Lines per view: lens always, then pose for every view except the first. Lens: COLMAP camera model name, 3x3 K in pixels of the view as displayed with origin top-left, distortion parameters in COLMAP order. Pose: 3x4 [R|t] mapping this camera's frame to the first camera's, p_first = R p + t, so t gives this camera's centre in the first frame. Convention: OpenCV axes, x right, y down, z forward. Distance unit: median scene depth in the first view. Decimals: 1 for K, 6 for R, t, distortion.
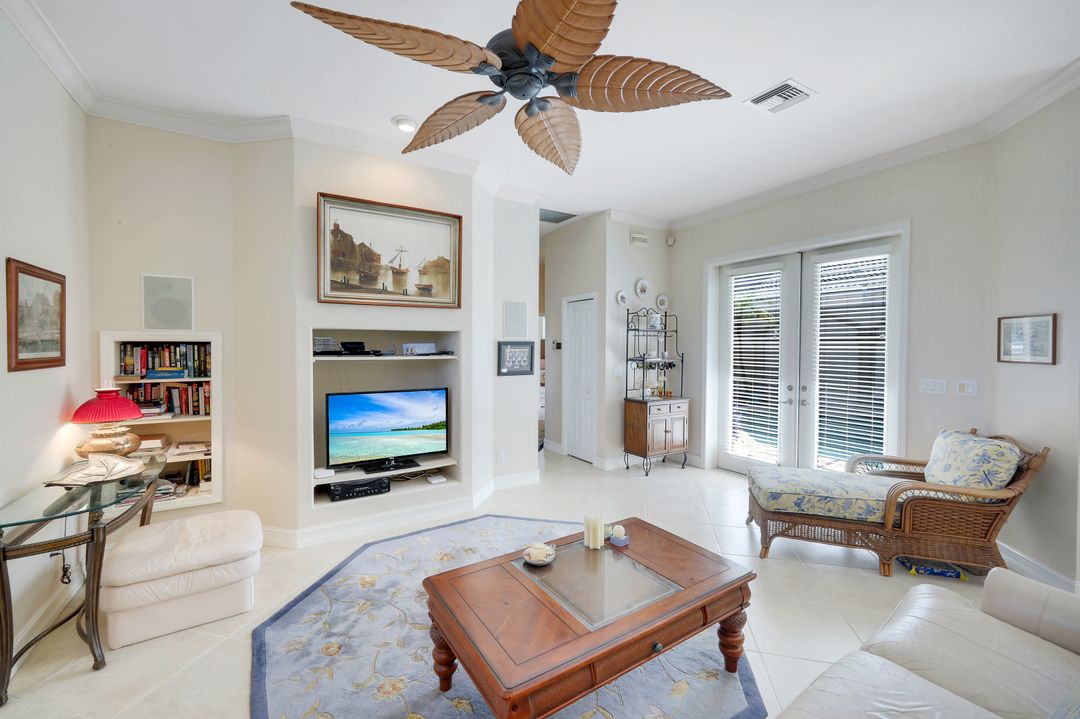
lens RADIAL K [[442.6, 0, 542.9], [0, 442.6, 354.5], [0, 0, 1]] dist [0.000216, -0.000294]
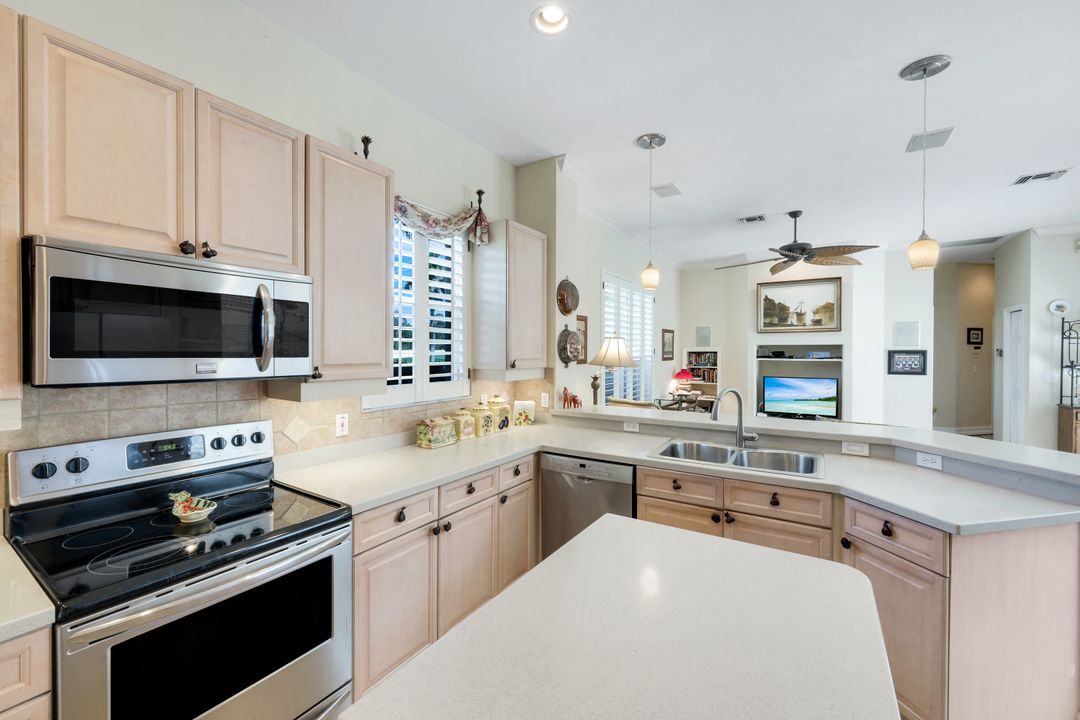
lens RADIAL K [[442.6, 0, 535.4], [0, 442.6, 355.7], [0, 0, 1]] dist [0.000216, -0.000294]
pose [[0.425783, 0.005939, -0.904806, 0.920742], [-0.017307, 0.999849, -0.001581, 0.013242], [0.904660, 0.016333, 0.425822, -0.838616]]
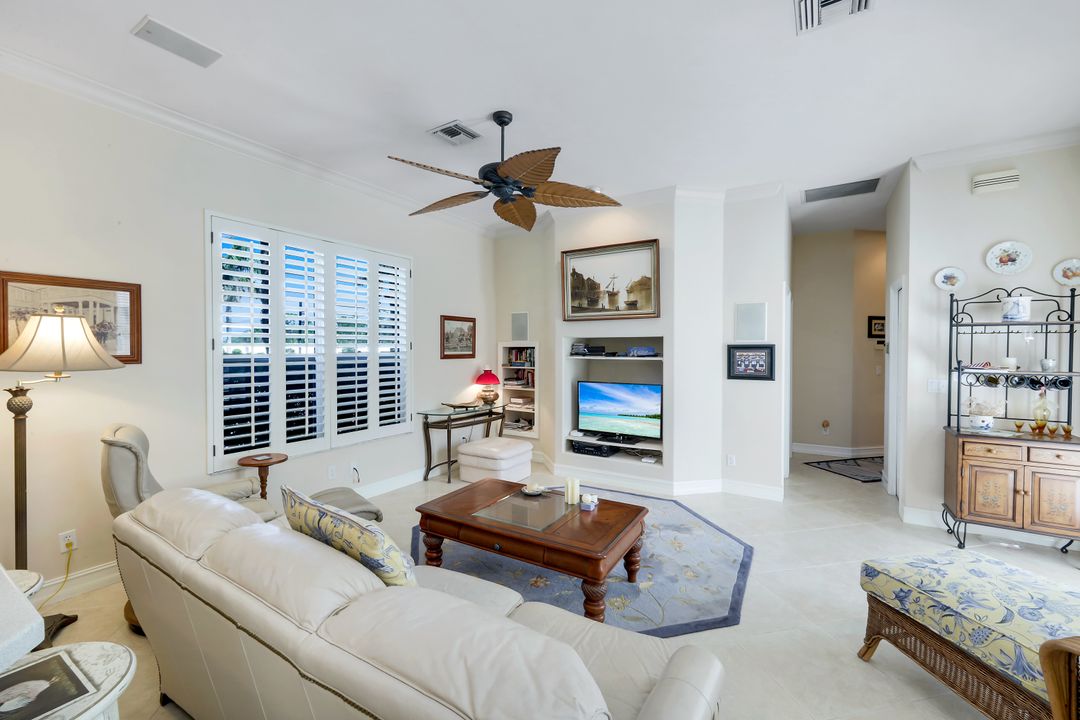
lens RADIAL K [[442.6, 0, 538.8], [0, 442.6, 355.3], [0, 0, 1]] dist [0.000216, -0.000294]
pose [[0.433976, 0.009862, -0.900871, 0.803969], [-0.019004, 0.999818, 0.001791, 0.001332], [0.900724, 0.016343, 0.434084, 0.225649]]
